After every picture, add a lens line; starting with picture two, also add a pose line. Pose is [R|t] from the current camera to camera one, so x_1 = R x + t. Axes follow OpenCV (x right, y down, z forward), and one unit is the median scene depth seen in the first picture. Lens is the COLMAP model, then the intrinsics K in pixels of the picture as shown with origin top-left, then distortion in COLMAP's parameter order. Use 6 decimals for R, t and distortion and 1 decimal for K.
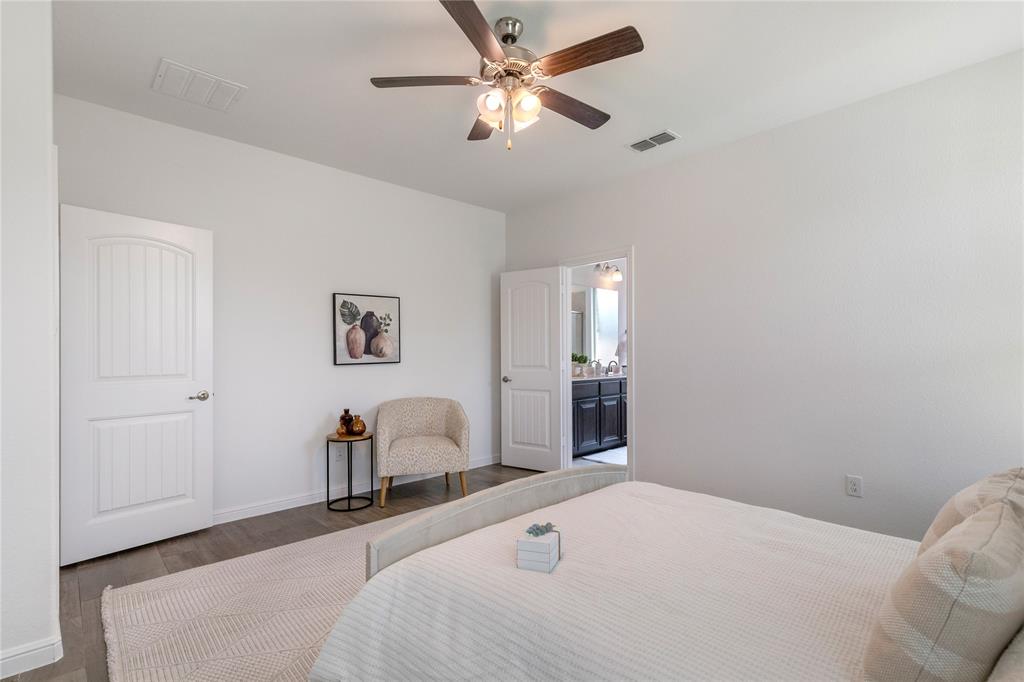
lens RADIAL K [[460.1, 0, 512.0], [0, 460.1, 341.0], [0, 0, 1]] dist [0.000347, 0.000062]
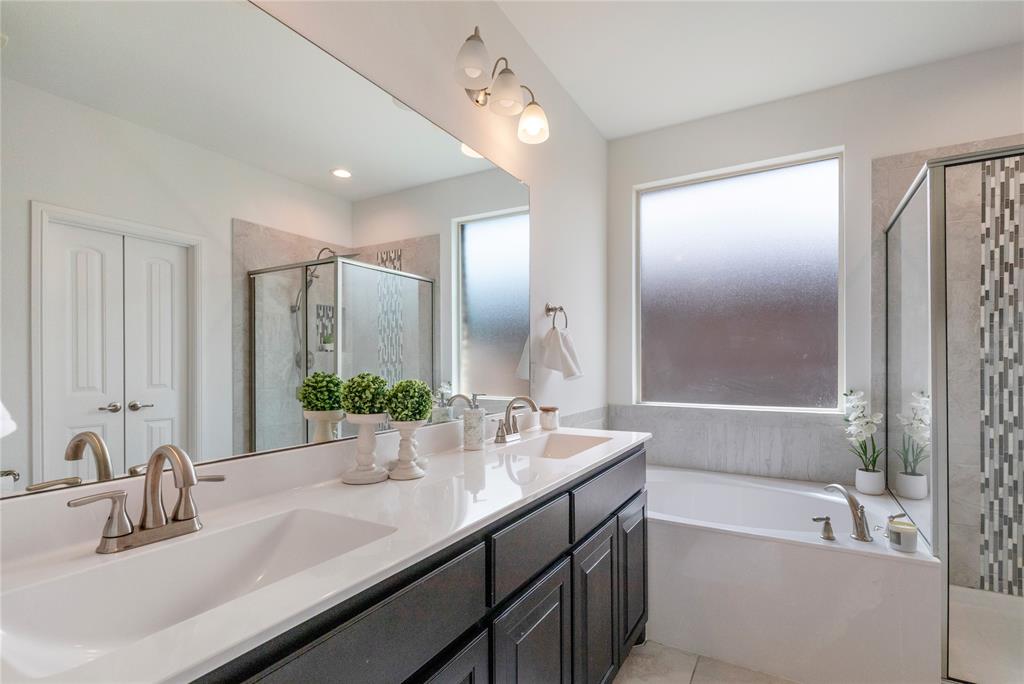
lens RADIAL K [[491.6, 0, 514.2], [0, 491.6, 359.4], [0, 0, 1]] dist [-0.000255, 0.000204]
pose [[0.957820, -0.000435, 0.287368, 0.128153], [-0.002808, 0.999937, 0.010873, 0.015524], [-0.287355, -0.011221, 0.957759, 0.723824]]
